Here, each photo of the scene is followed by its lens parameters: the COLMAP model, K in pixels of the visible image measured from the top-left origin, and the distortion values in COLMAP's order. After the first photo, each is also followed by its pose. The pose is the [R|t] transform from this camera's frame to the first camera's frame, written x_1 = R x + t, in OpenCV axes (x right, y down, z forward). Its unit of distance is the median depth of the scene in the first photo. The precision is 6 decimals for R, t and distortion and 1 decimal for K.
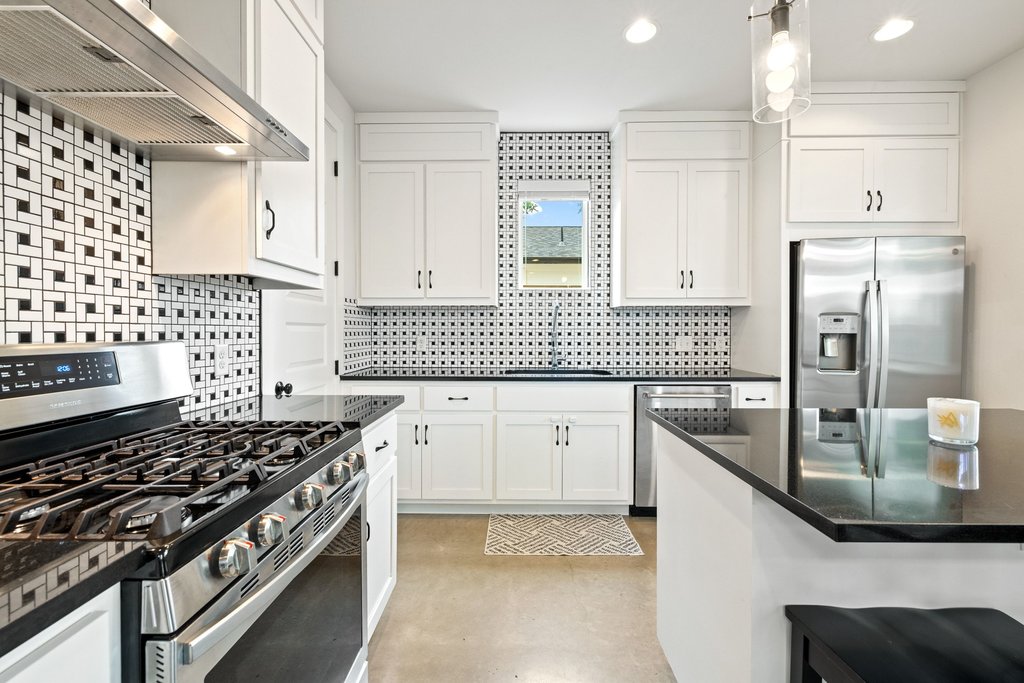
lens RADIAL K [[429.9, 0, 510.5], [0, 429.9, 332.3], [0, 0, 1]] dist [0.001591, 0.000128]
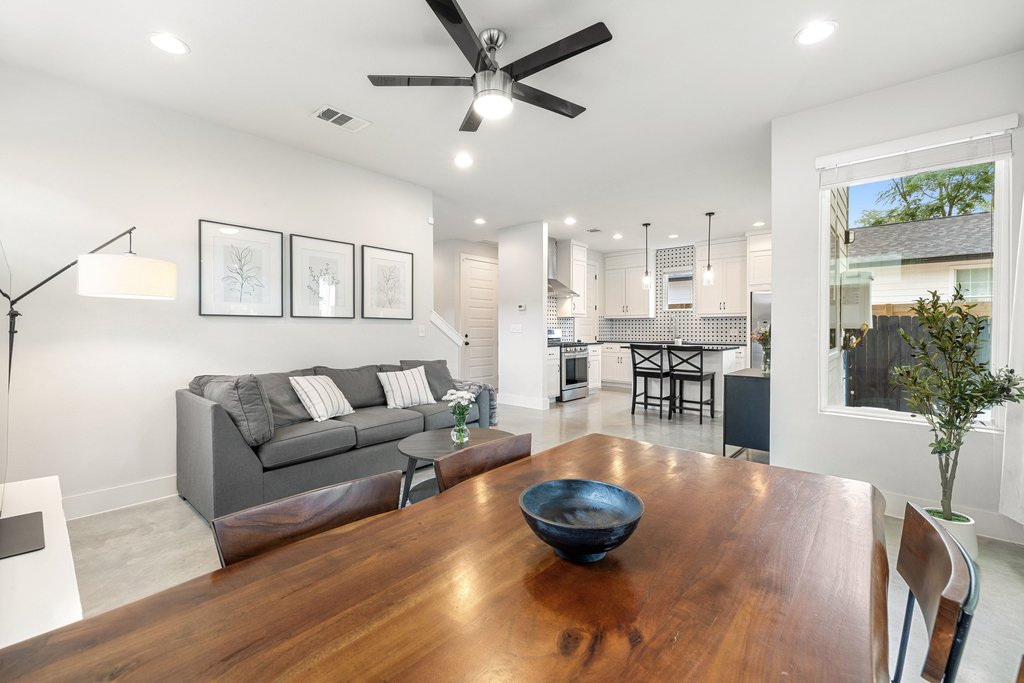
lens RADIAL K [[429.9, 0, 510.5], [0, 429.9, 332.3], [0, 0, 1]] dist [0.001591, 0.000128]
pose [[0.752997, 0.005035, -0.658005, 1.119797], [-0.001490, 0.999981, 0.005946, 0.016967], [0.658022, -0.003497, 0.752990, -1.682416]]
